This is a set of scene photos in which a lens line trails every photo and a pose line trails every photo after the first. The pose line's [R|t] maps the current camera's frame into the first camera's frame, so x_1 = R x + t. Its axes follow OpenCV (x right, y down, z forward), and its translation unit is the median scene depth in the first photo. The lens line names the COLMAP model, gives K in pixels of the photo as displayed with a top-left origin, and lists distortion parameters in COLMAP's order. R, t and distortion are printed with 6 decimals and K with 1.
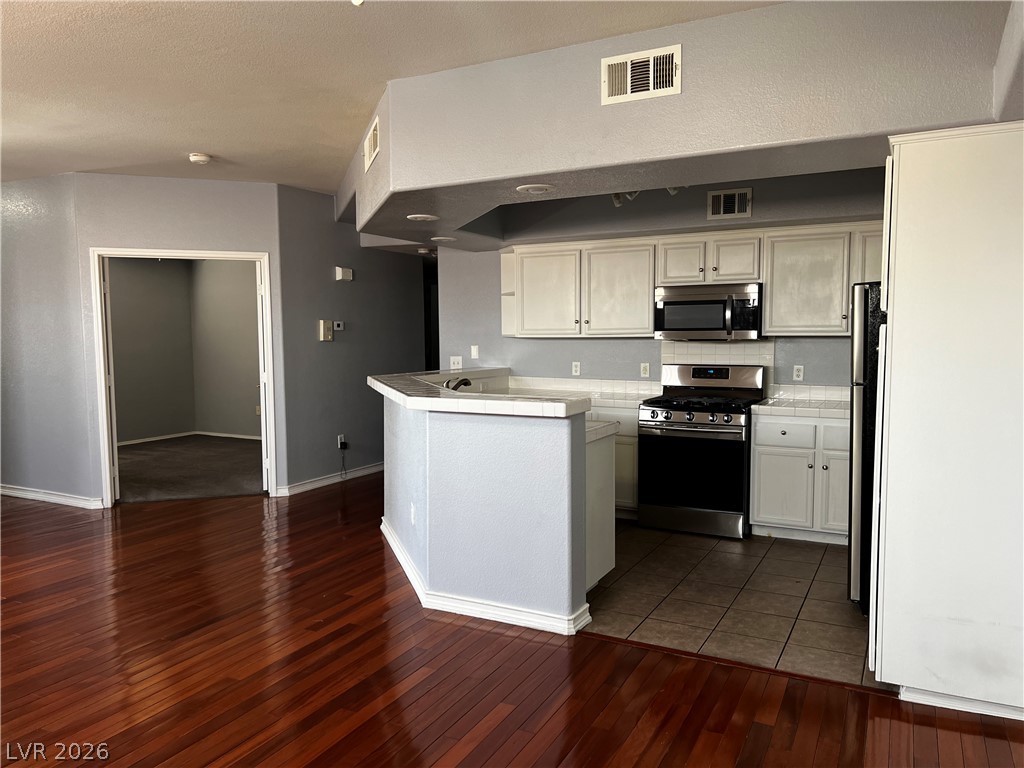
lens RADIAL K [[763.2, 0, 512.0], [0, 763.2, 384.0], [0, 0, 1]] dist [0.004682, 0.000631]
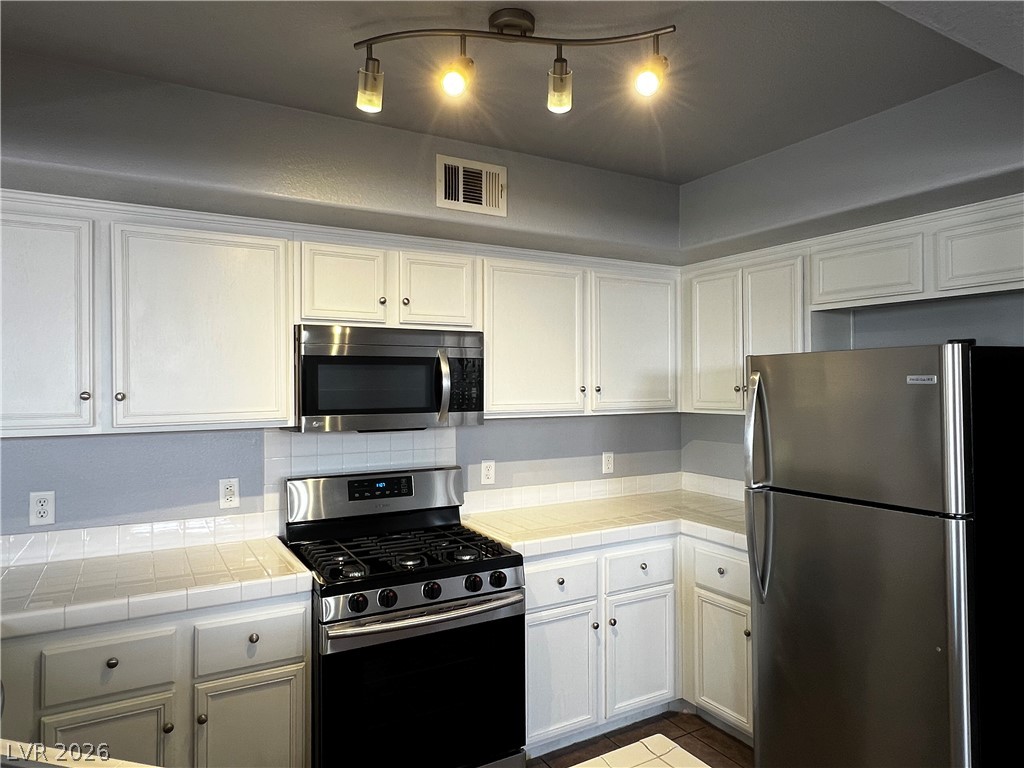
lens RADIAL K [[645.0, 0, 514.6], [0, 645.0, 380.6], [0, 0, 1]] dist [-0.002979, -0.000323]
pose [[0.530017, 0.011671, 0.847907, -0.085883], [0.058059, 0.997059, -0.050016, -0.063243], [-0.845997, 0.075738, 0.527781, 0.669348]]
